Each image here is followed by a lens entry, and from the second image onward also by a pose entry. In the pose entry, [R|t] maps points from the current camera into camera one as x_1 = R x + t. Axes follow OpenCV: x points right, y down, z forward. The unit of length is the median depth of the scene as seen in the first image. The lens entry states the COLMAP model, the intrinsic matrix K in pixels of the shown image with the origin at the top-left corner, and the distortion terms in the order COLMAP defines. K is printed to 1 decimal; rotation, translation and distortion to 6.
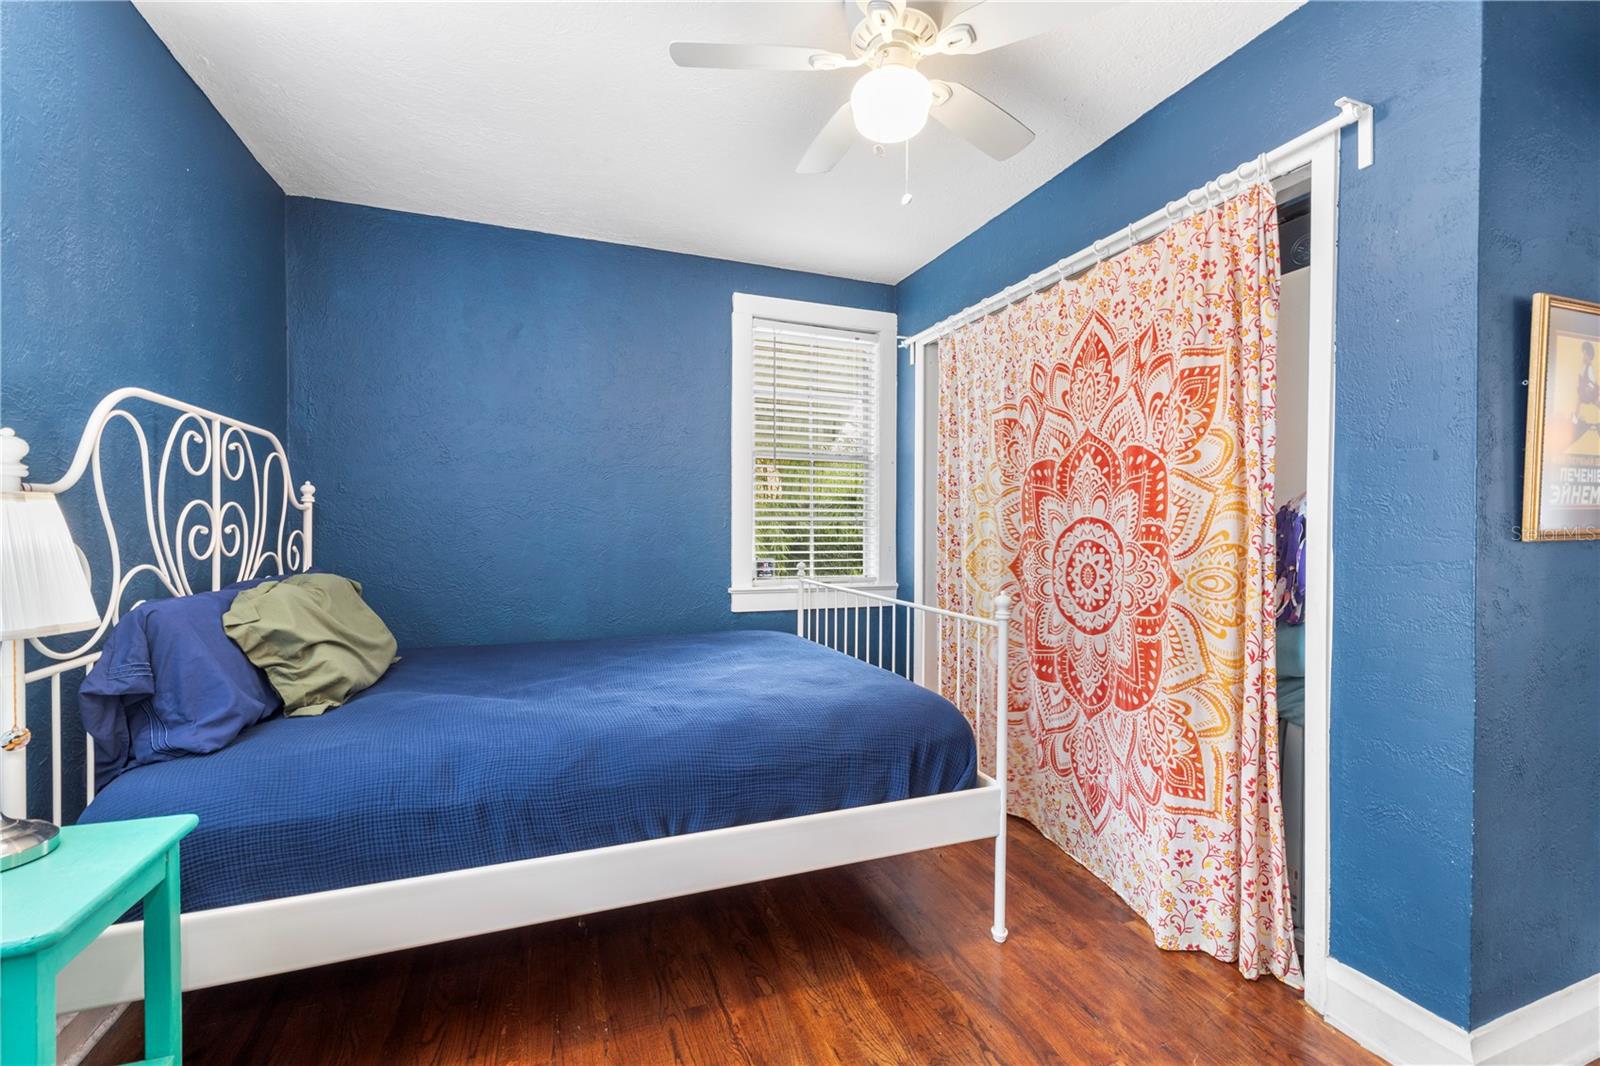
lens RADIAL K [[676.6, 0, 802.3], [0, 676.6, 532.9], [0, 0, 1]] dist [0.001738, -0.000164]
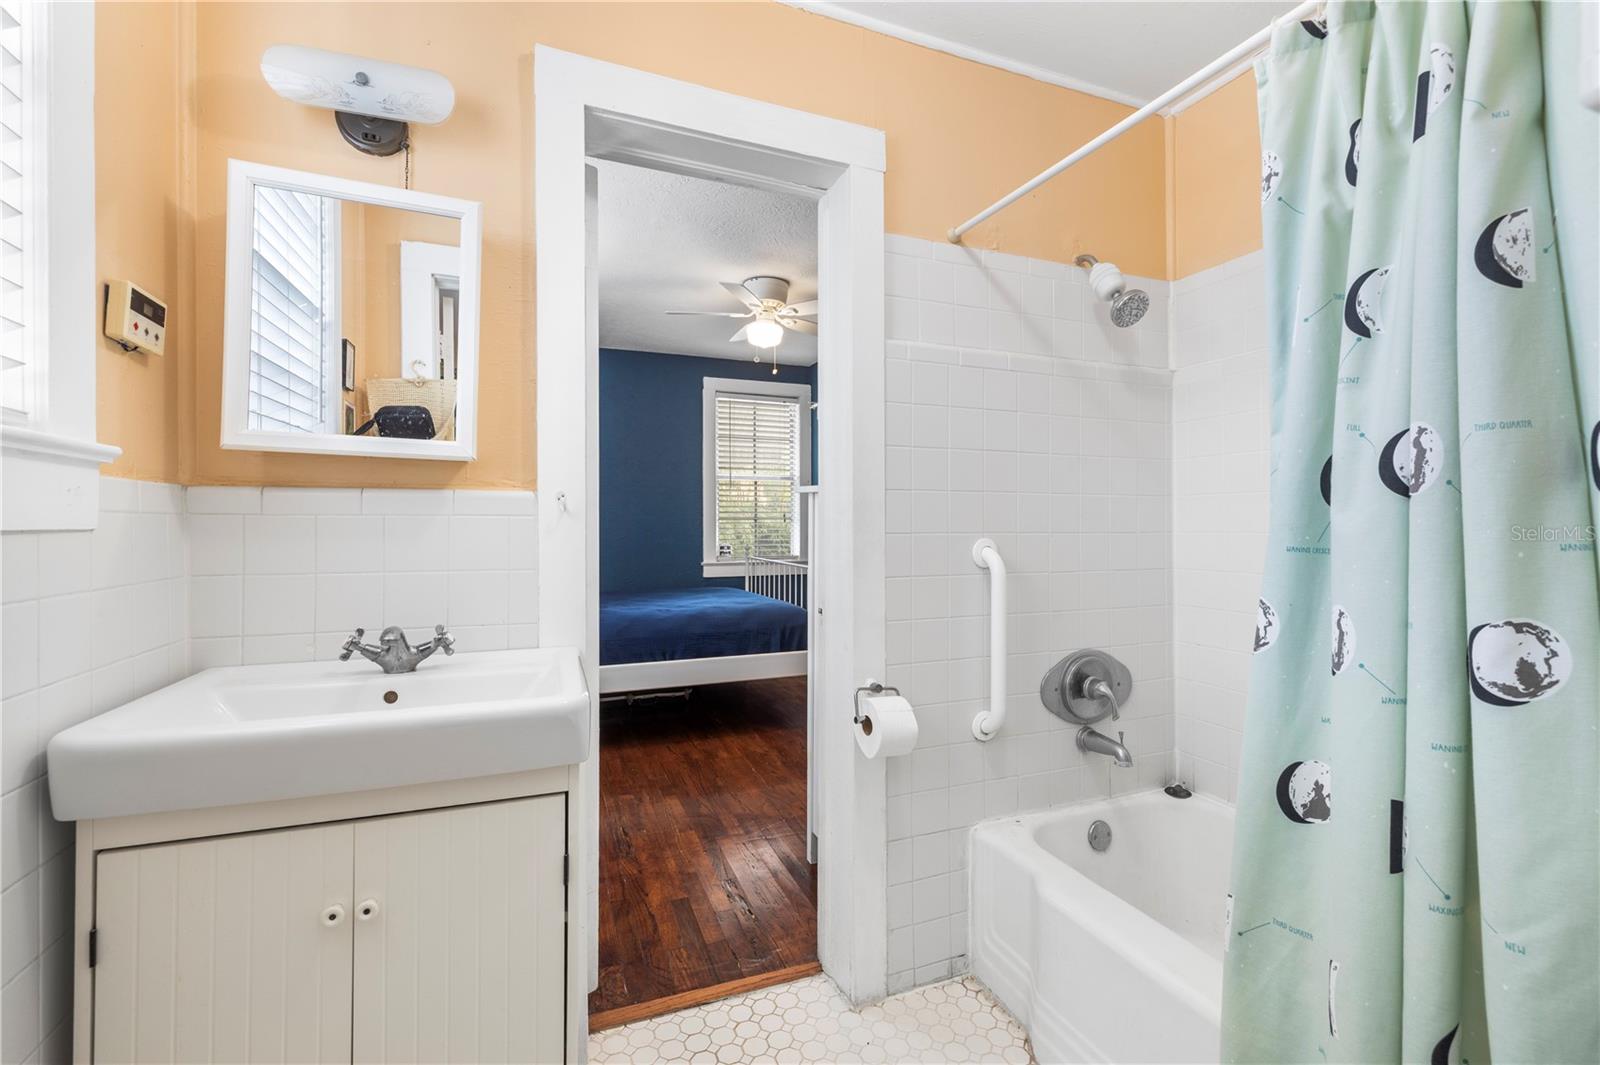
lens RADIAL K [[676.6, 0, 788.7], [0, 676.6, 529.7], [0, 0, 1]] dist [0.001738, -0.000164]
pose [[0.999980, -0.003079, -0.005501, 0.193150], [0.003063, 0.999991, -0.002916, 0.019858], [0.005510, 0.002899, 0.999981, -1.074229]]
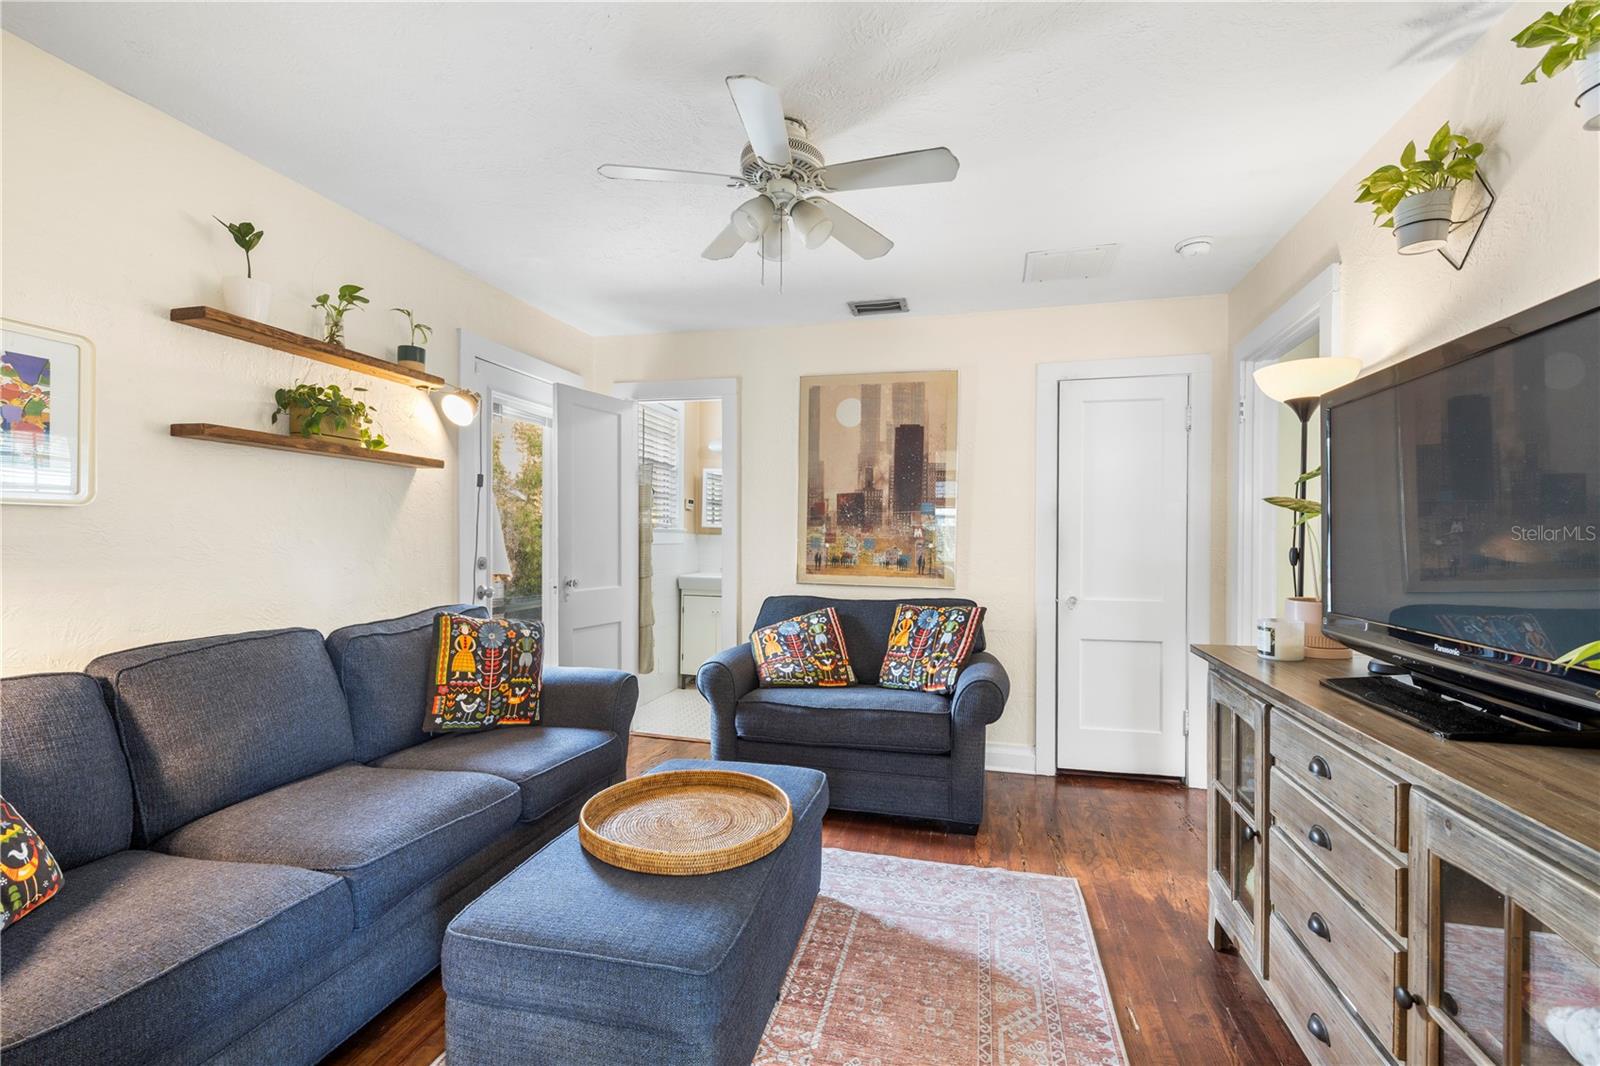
lens RADIAL K [[676.6, 0, 807.1], [0, 676.6, 534.6], [0, 0, 1]] dist [0.001738, -0.000164]
pose [[0.818806, 0.000245, -0.574071, 4.201041], [-0.006604, 0.999938, -0.008993, -0.028337], [0.574033, 0.011155, 0.818756, -5.057089]]
